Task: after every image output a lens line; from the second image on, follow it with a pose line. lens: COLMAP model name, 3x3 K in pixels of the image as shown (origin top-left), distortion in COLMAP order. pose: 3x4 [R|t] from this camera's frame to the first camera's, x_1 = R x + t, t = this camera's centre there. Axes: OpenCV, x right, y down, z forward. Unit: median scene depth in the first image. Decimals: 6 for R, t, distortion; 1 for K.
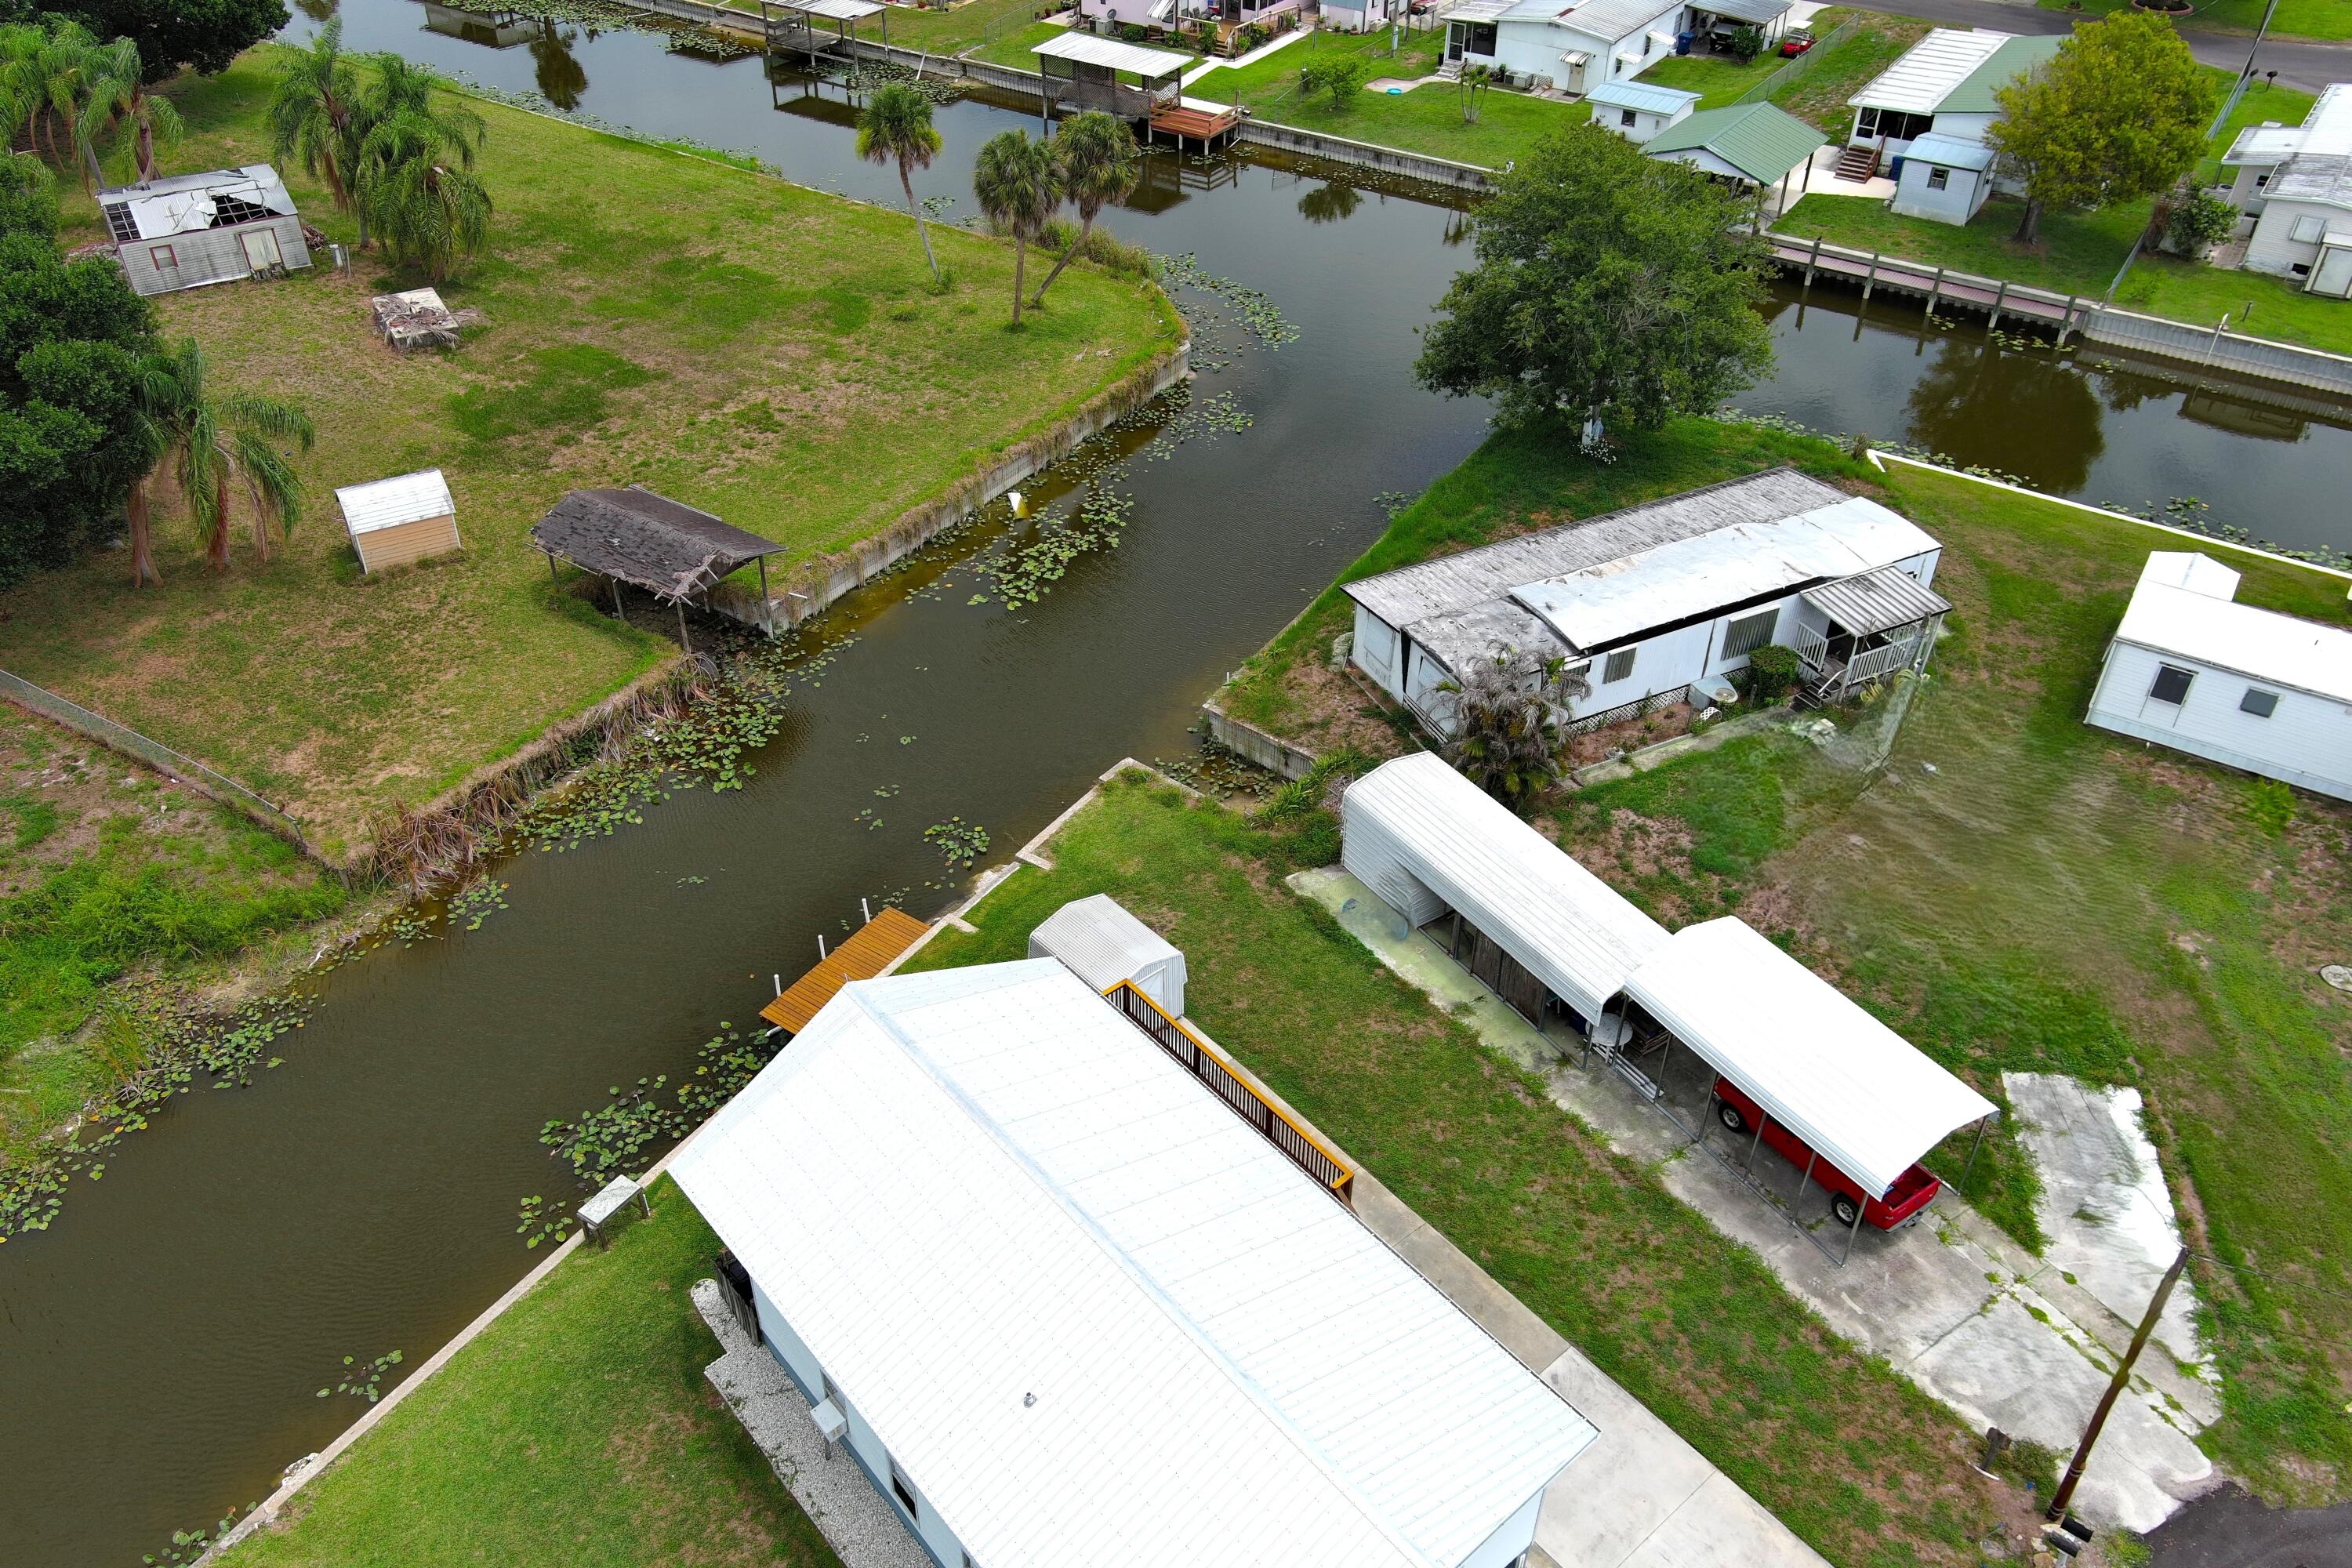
lens RADIAL K [[1812.2, 0, 1172.6], [0, 1812.2, 777.0], [0, 0, 1]] dist [0.023435, -0.016660]
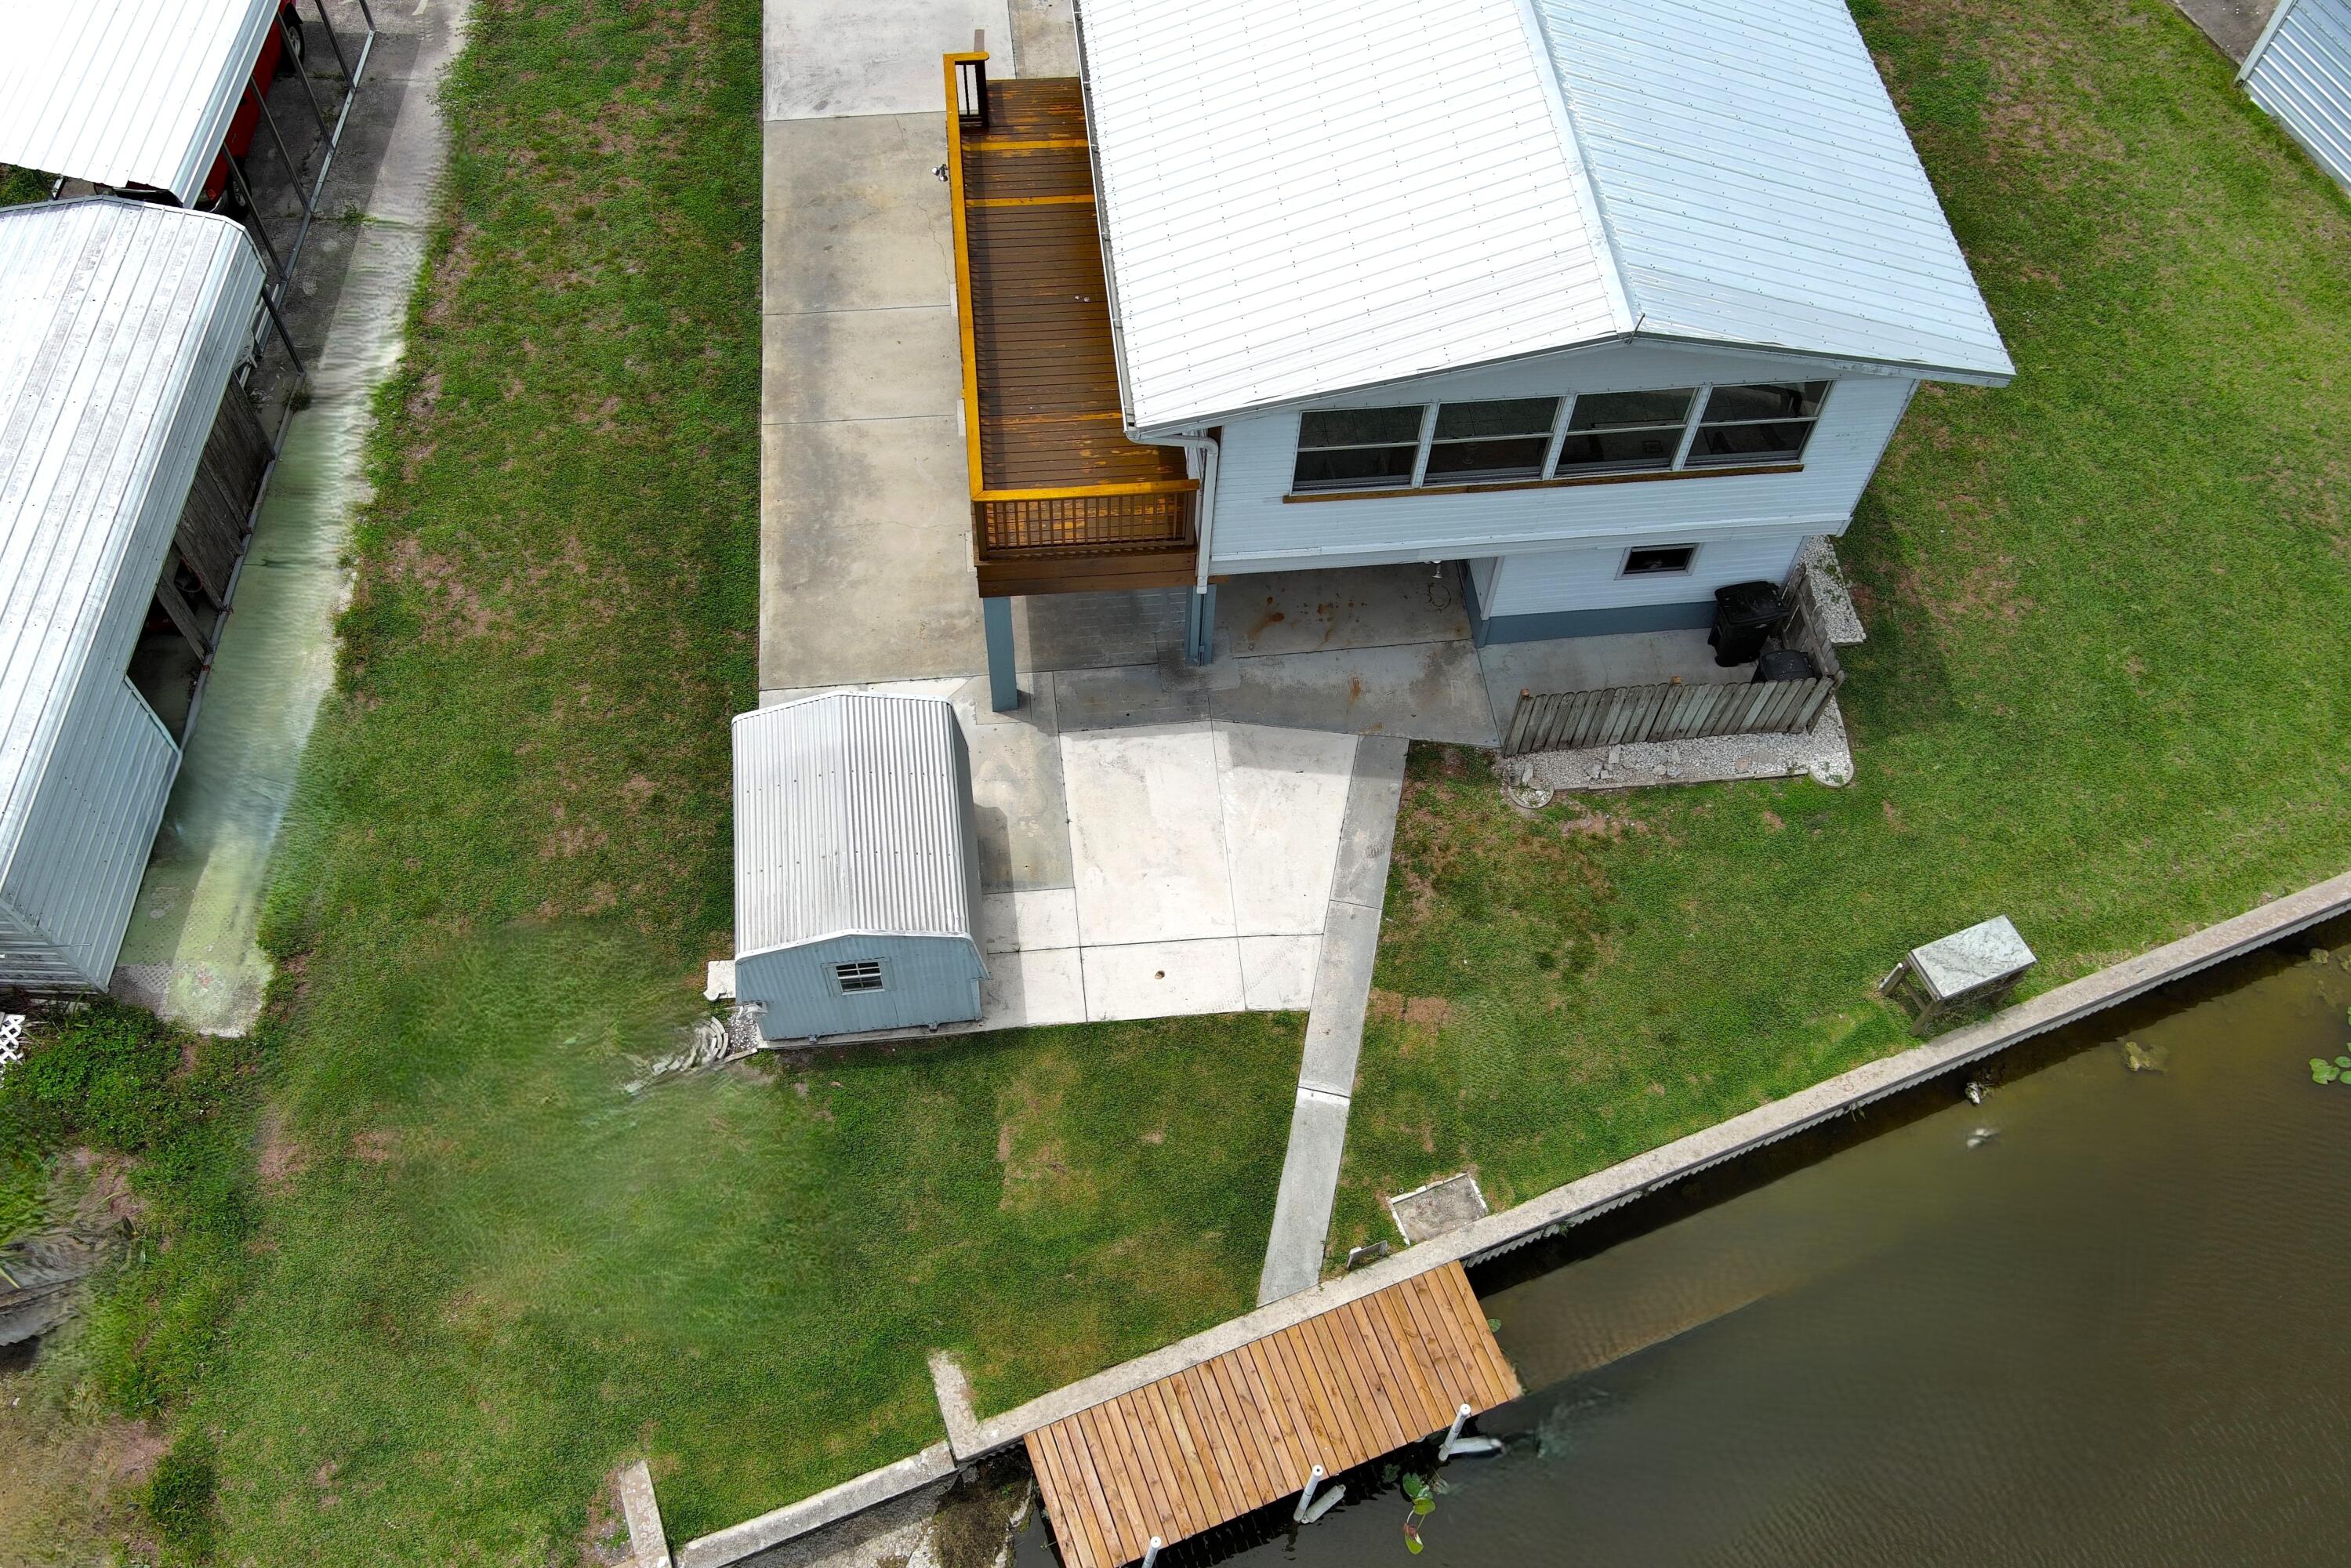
lens RADIAL K [[1939.4, 0, 1167.7], [0, 1939.4, 793.5], [0, 0, 1]] dist [0.030594, -0.014337]
pose [[-0.828258, -0.489504, 0.272718, -0.216759], [0.313259, -0.000957, 0.949667, -0.316154], [-0.464605, 0.872001, 0.154134, 0.853817]]
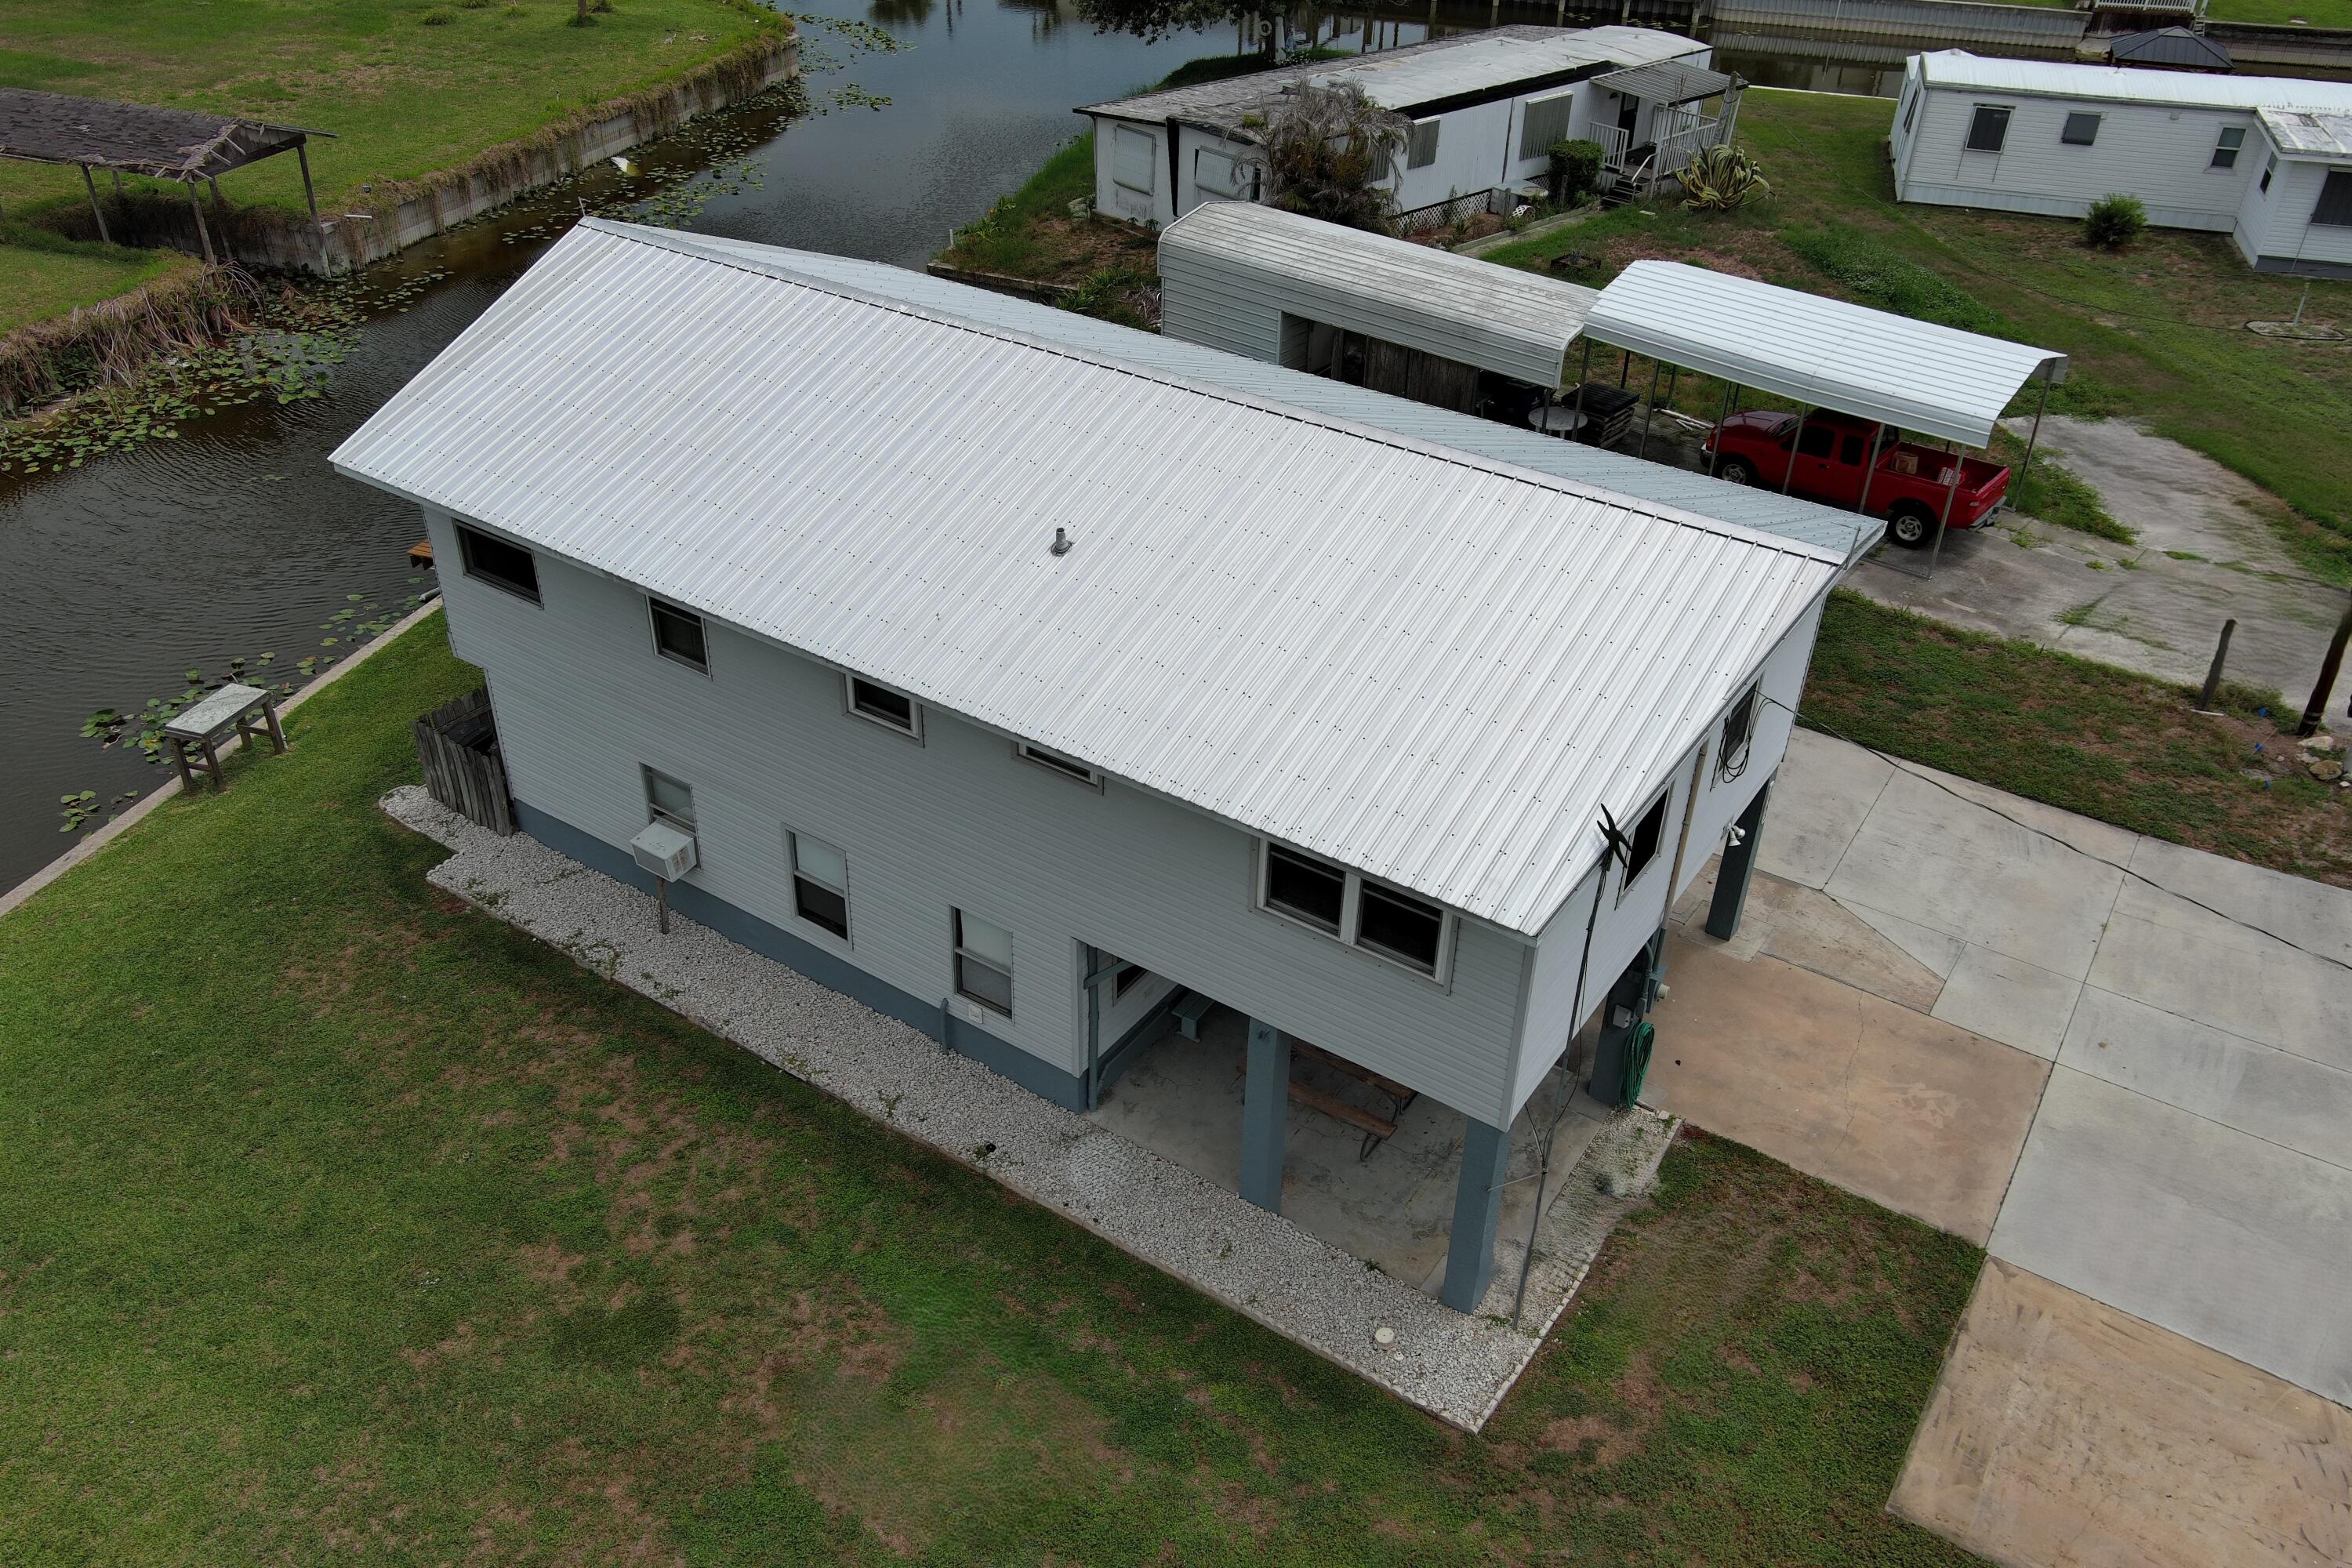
lens RADIAL K [[1812.2, 0, 1168.6], [0, 1812.2, 778.9], [0, 0, 1]] dist [0.023435, -0.016660]
pose [[0.961557, -0.136591, 0.238226, -0.127057], [0.151063, 0.987567, -0.043499, 0.290316], [-0.229322, 0.077814, 0.970235, 0.271614]]
